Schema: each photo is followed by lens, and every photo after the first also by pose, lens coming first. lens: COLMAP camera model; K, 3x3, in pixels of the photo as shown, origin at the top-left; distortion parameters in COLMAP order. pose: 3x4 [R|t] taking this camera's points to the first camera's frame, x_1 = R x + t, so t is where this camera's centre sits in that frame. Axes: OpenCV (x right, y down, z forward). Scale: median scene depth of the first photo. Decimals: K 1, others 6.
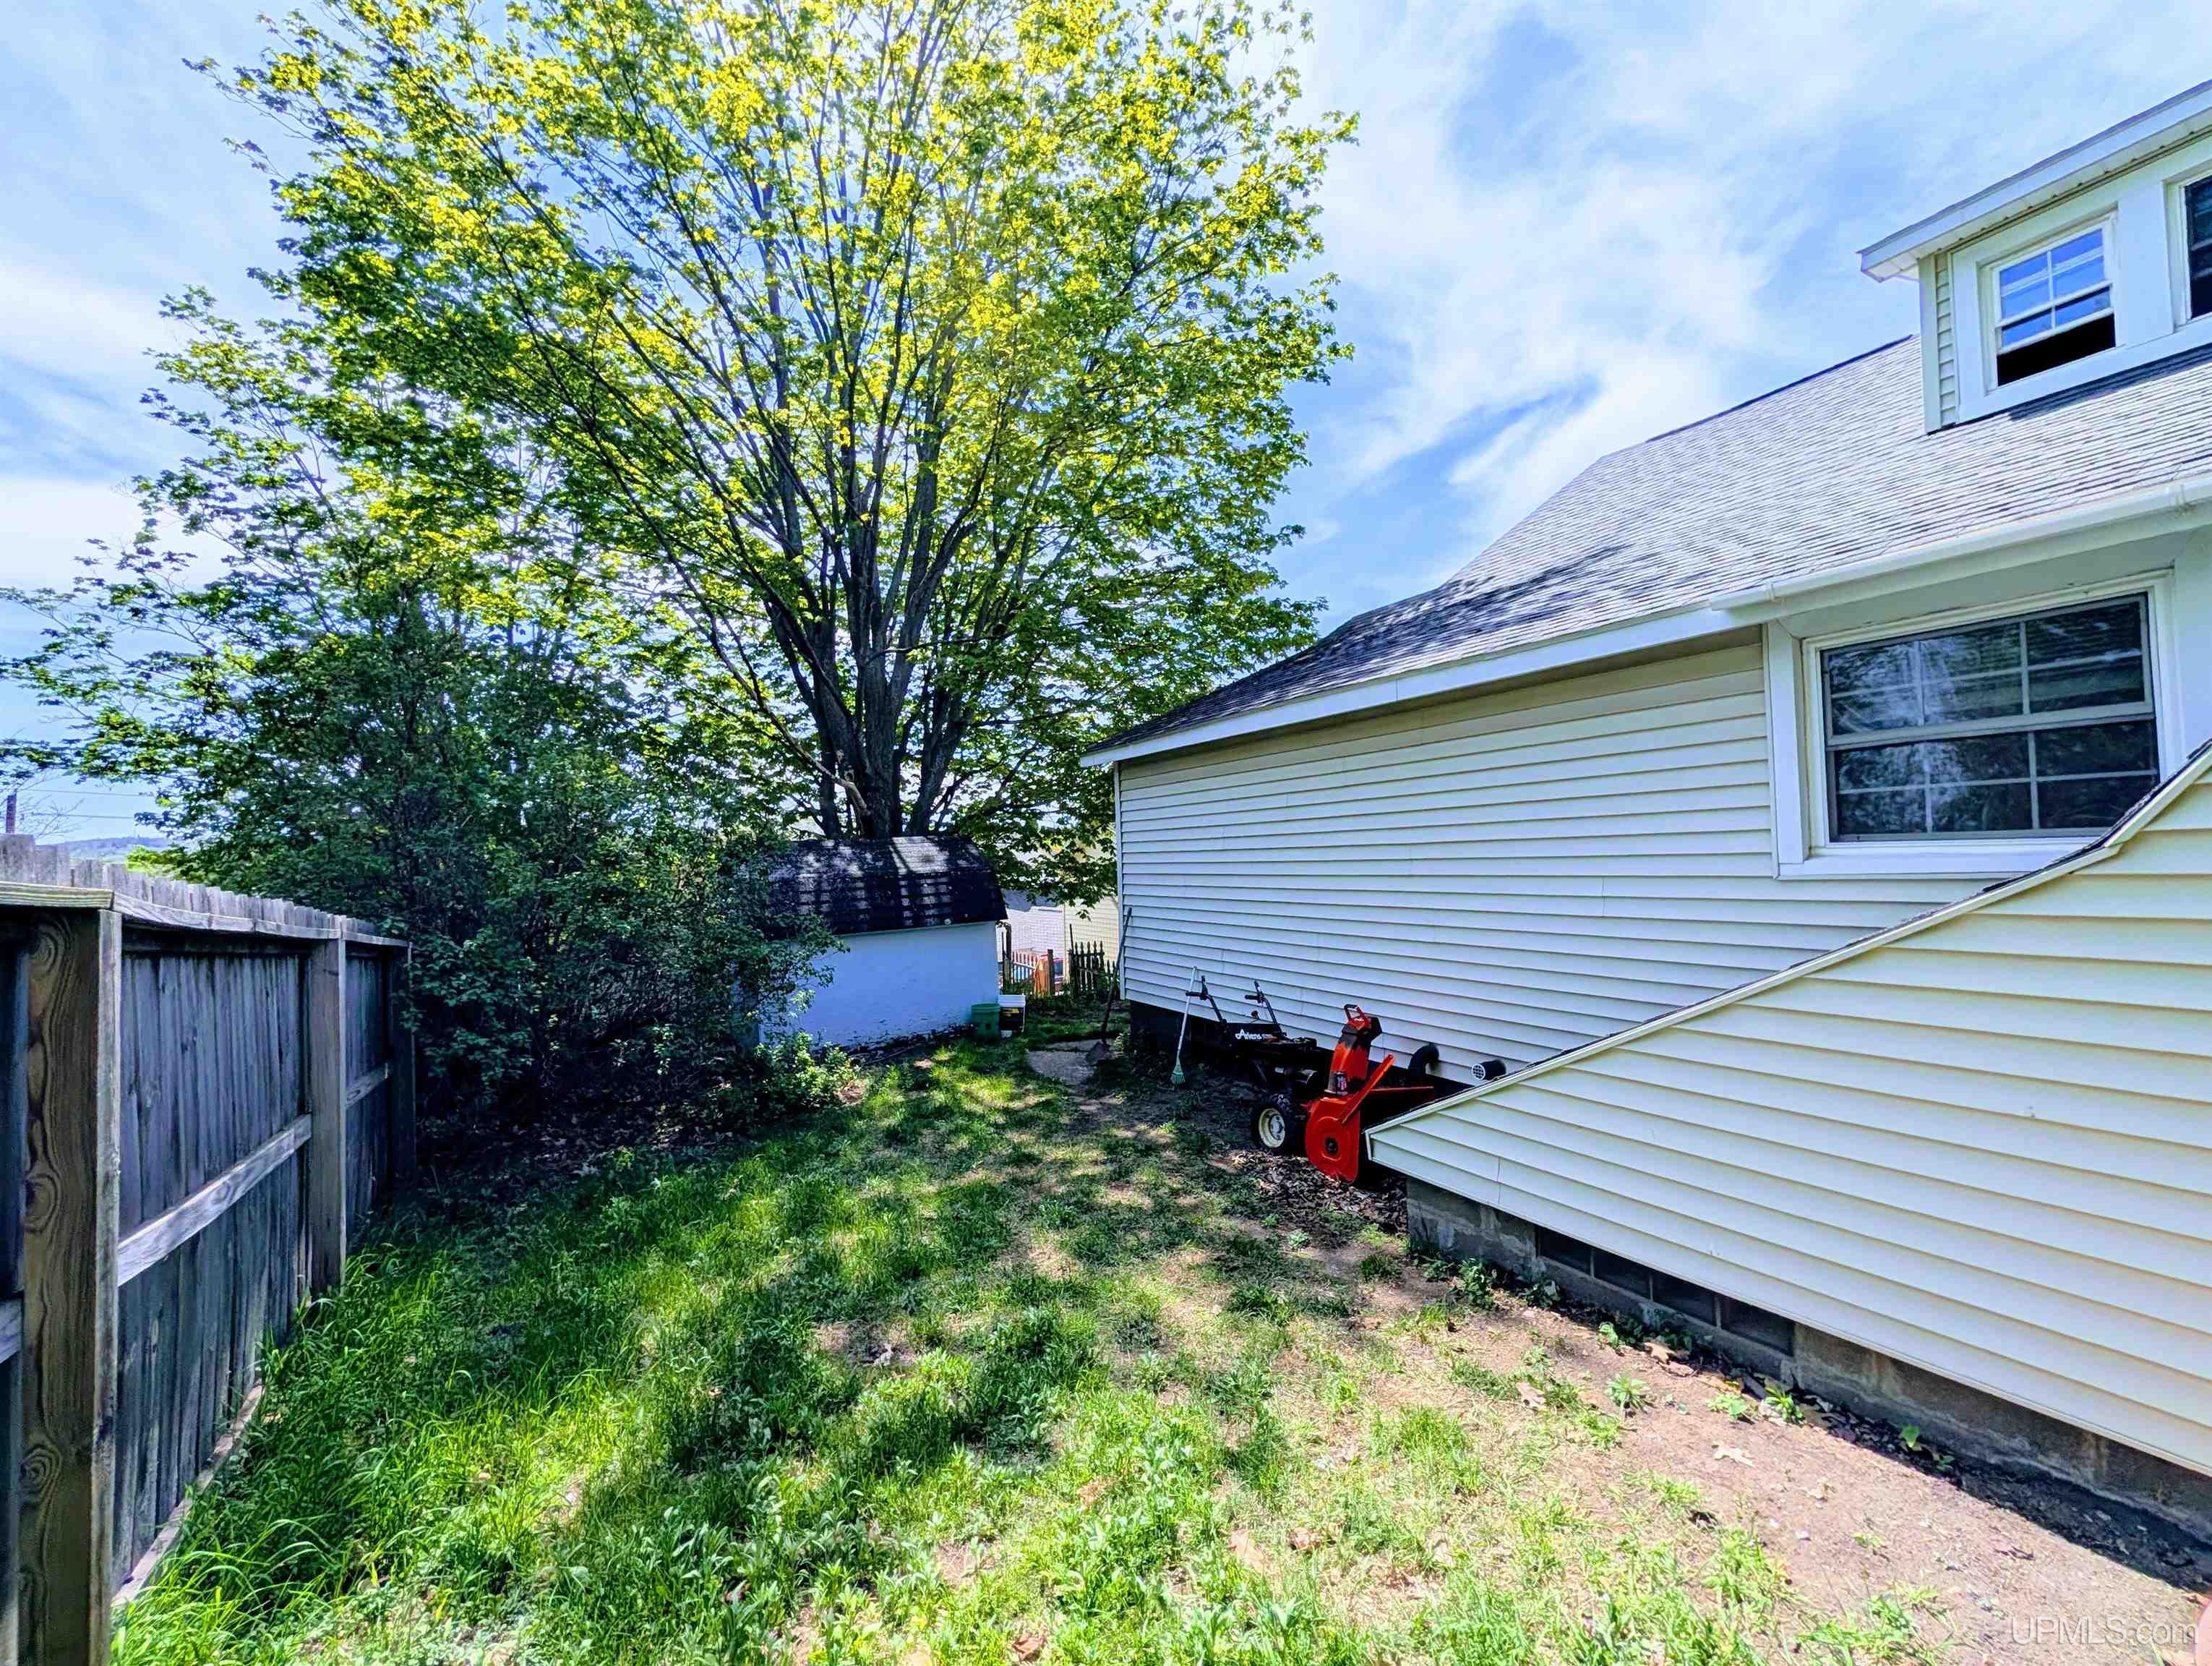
lens RADIAL K [[858.0, 0, 1109.2], [0, 858.0, 831.2], [0, 0, 1]] dist [0.003879, -0.000177]
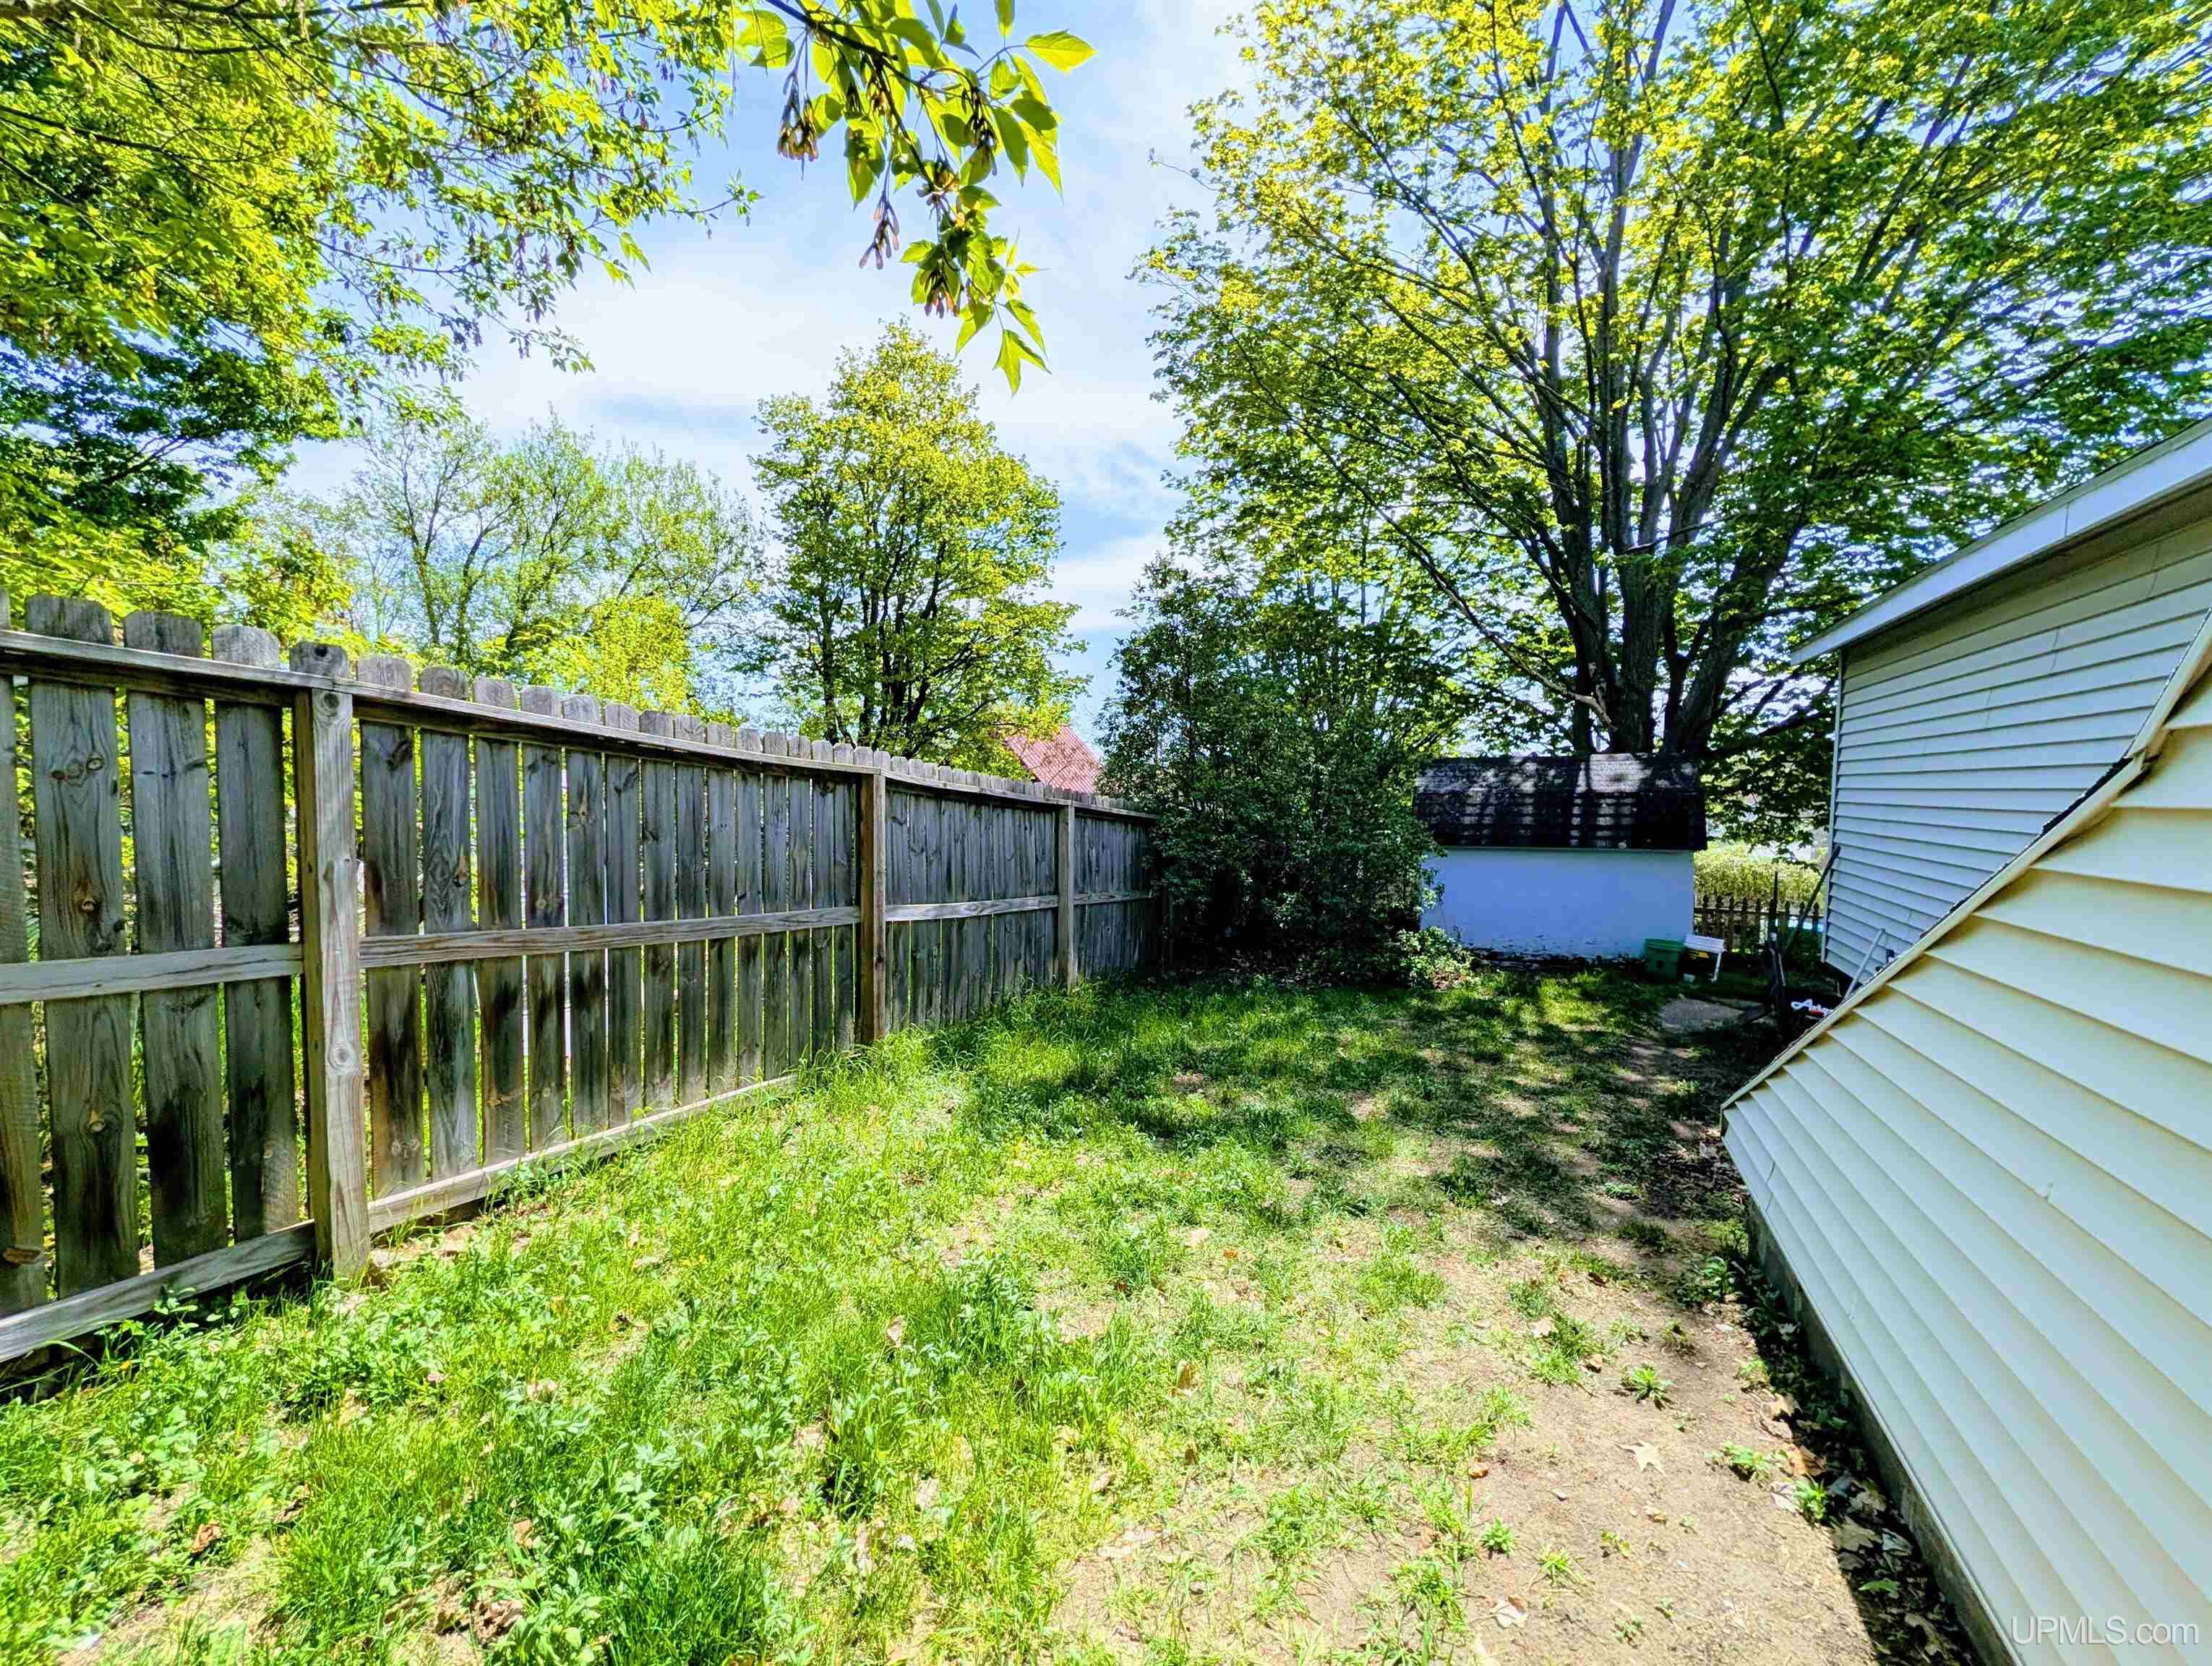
lens RADIAL K [[858.0, 0, 1106.3], [0, 858.0, 839.7], [0, 0, 1]] dist [0.003879, -0.000177]
pose [[0.536826, 0.086905, -0.839205, 0.570318], [-0.000232, 0.994696, 0.102859, 0.006849], [0.843693, -0.055023, 0.533999, 0.057234]]
